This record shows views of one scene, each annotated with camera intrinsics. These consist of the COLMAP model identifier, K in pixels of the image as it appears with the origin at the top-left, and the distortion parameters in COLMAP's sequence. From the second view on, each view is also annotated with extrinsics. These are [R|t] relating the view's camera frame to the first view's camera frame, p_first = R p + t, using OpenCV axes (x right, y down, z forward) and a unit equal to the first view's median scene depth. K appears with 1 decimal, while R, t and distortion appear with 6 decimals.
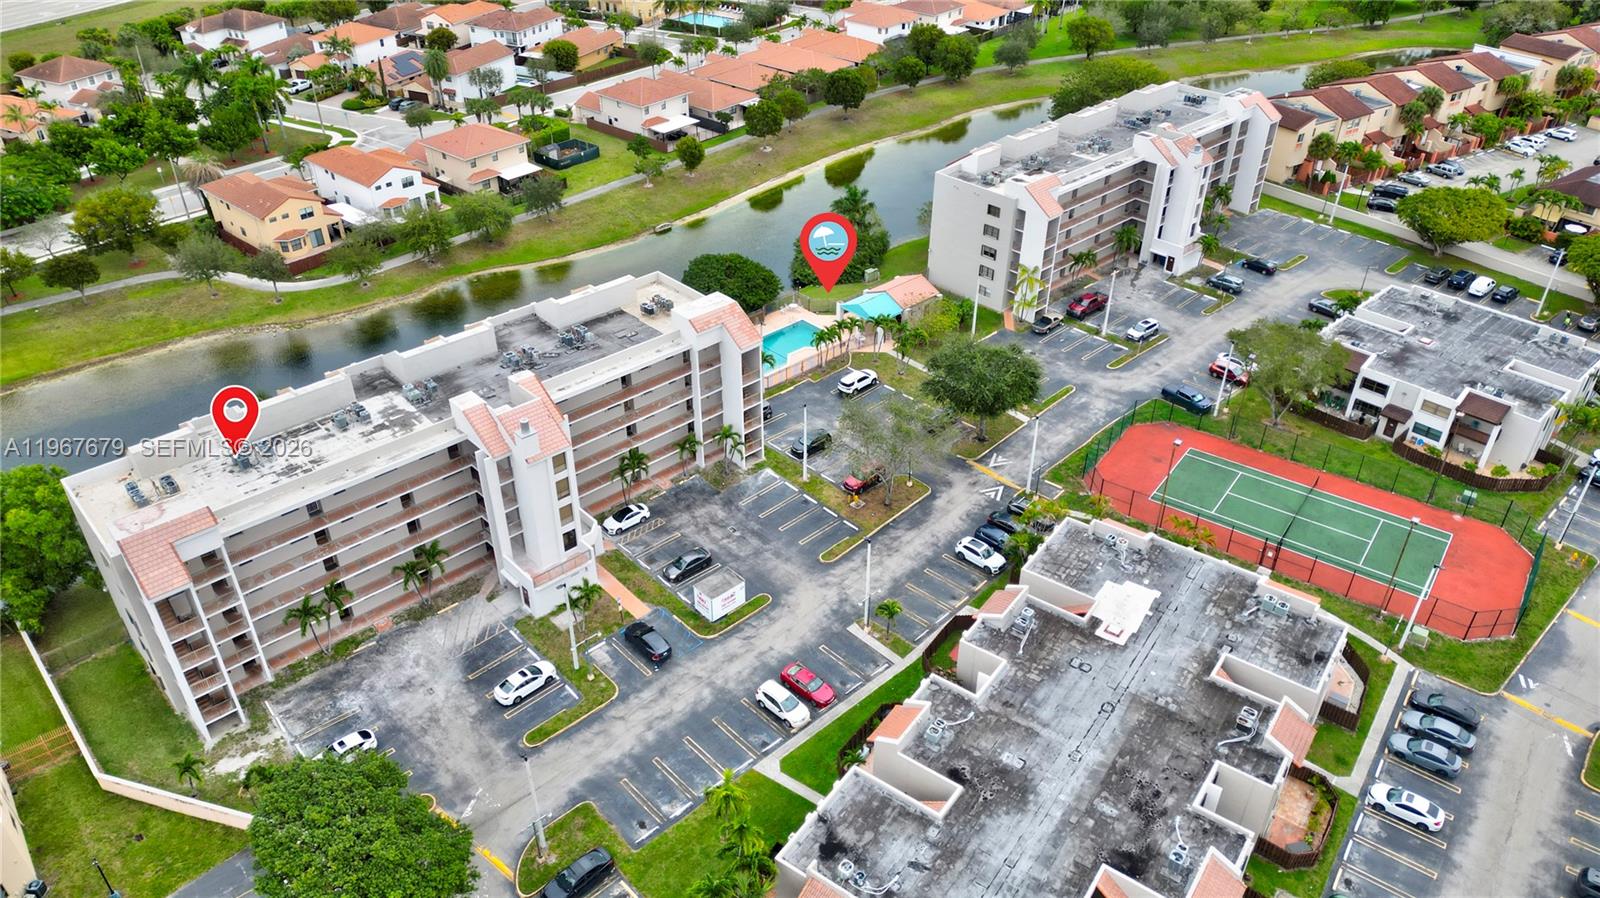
lens RADIAL K [[1113.2, 0, 805.0], [0, 1113.2, 453.8], [0, 0, 1]] dist [0.079348, -0.076970]
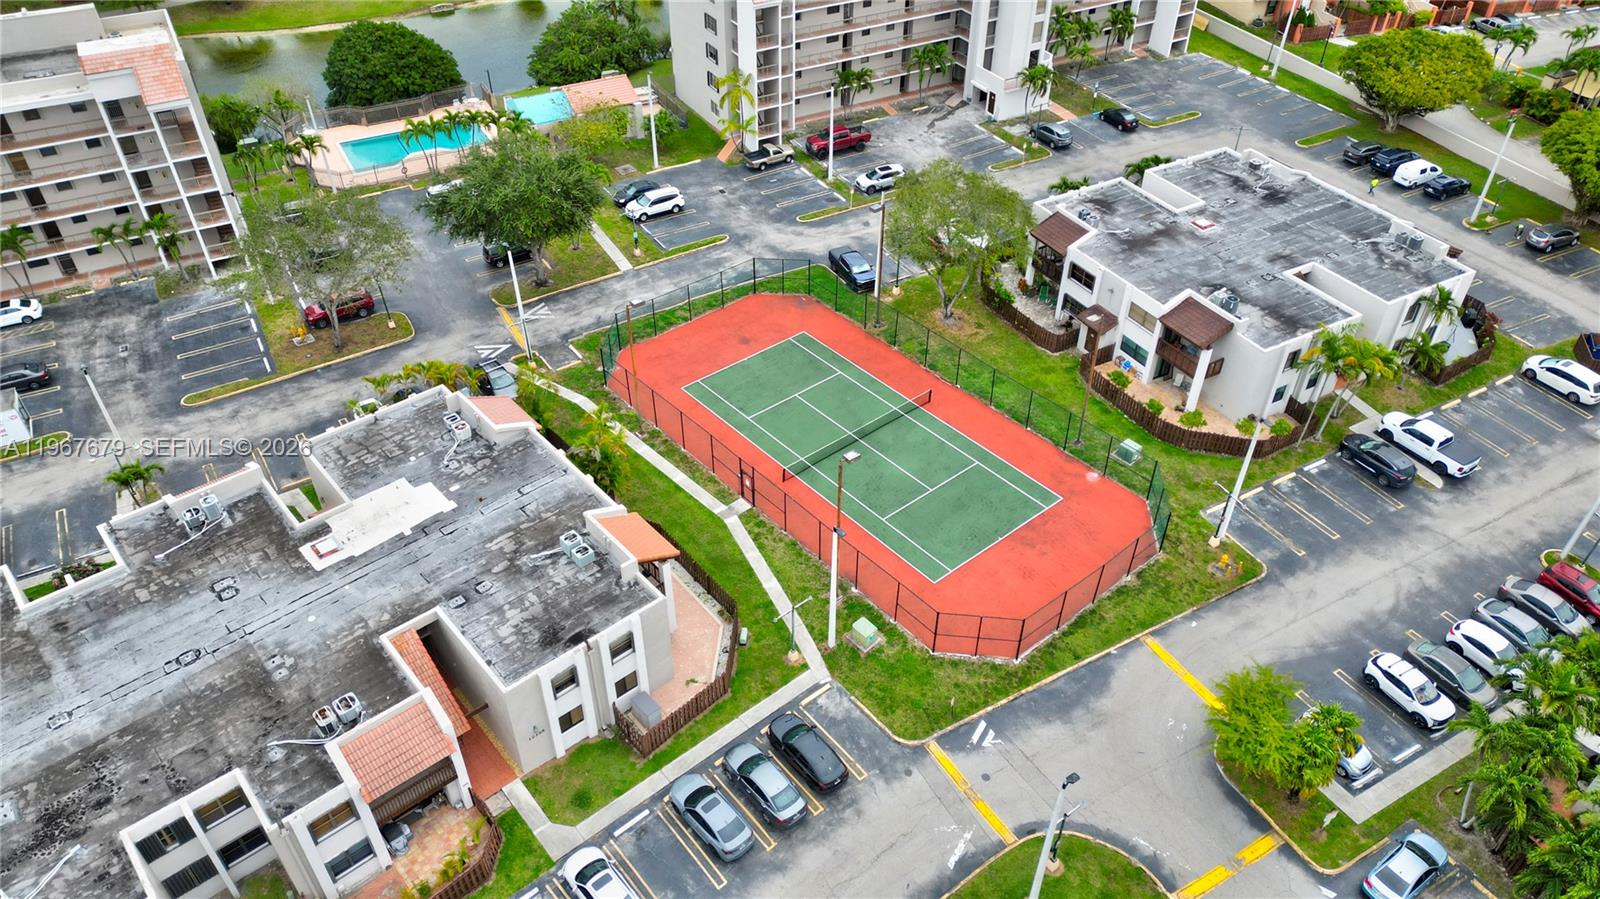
lens RADIAL K [[1113.2, 0, 805.0], [0, 1113.2, 454.3], [0, 0, 1]] dist [0.079348, -0.076970]
pose [[0.971973, 0.150458, -0.180643, 0.432279], [-0.132331, 0.985240, 0.108587, -0.004613], [0.194314, -0.081639, 0.977536, 0.264582]]
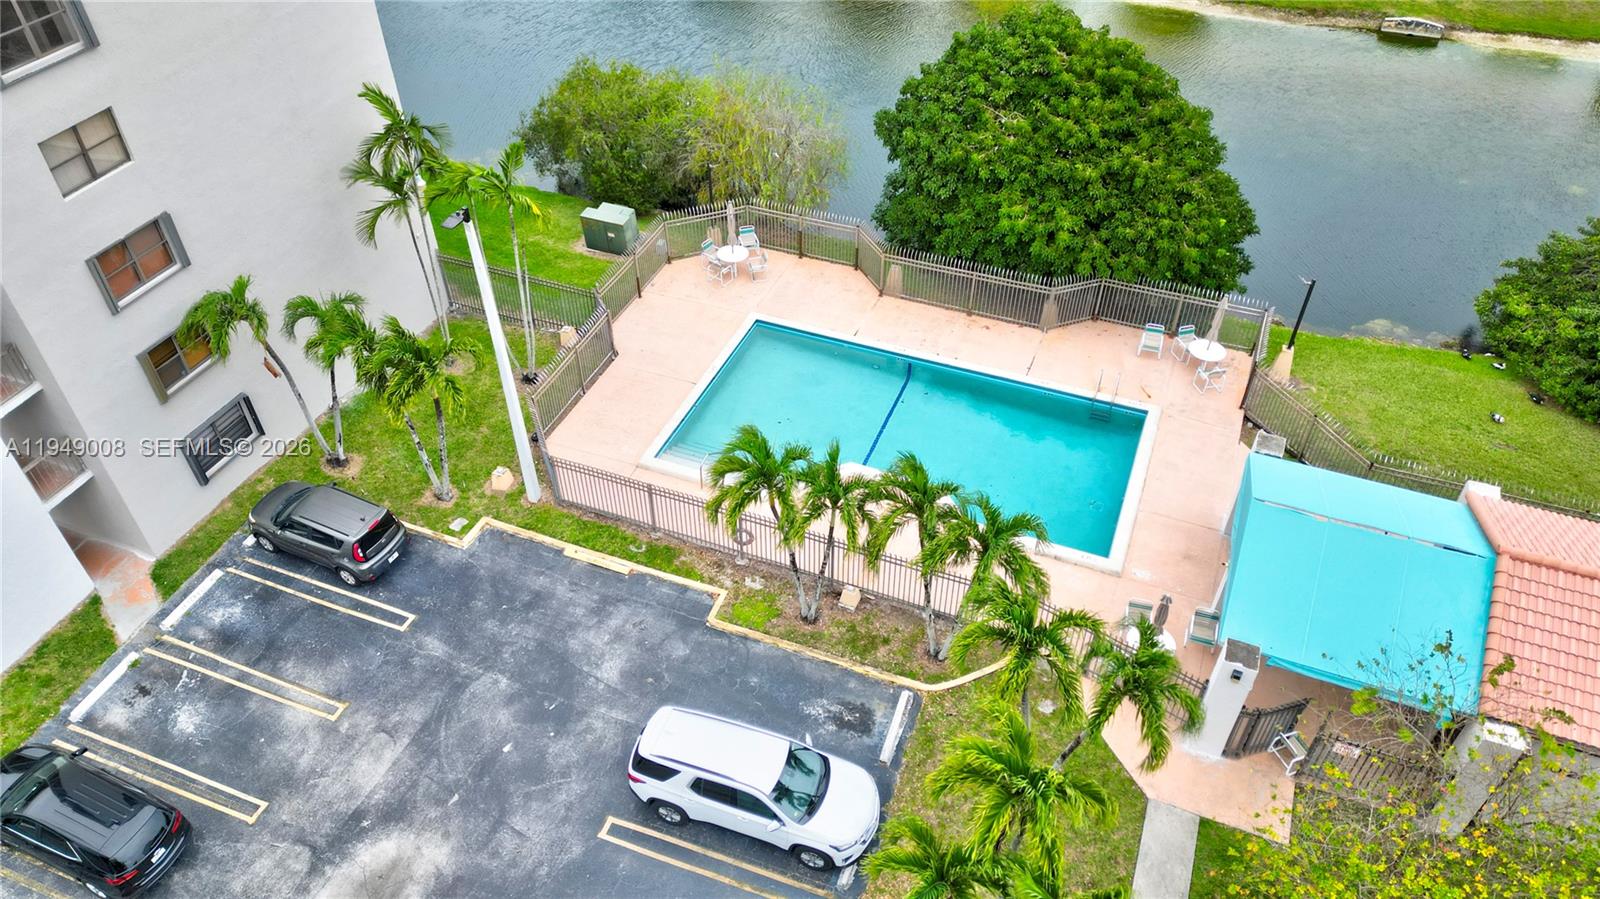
lens RADIAL K [[1113.2, 0, 805.0], [0, 1113.2, 454.3], [0, 0, 1]] dist [0.079348, -0.076970]
pose [[0.428158, 0.603425, -0.672725, 0.138418], [-0.507892, 0.776397, 0.373167, -0.175105], [0.747480, 0.181897, 0.638895, 0.849298]]
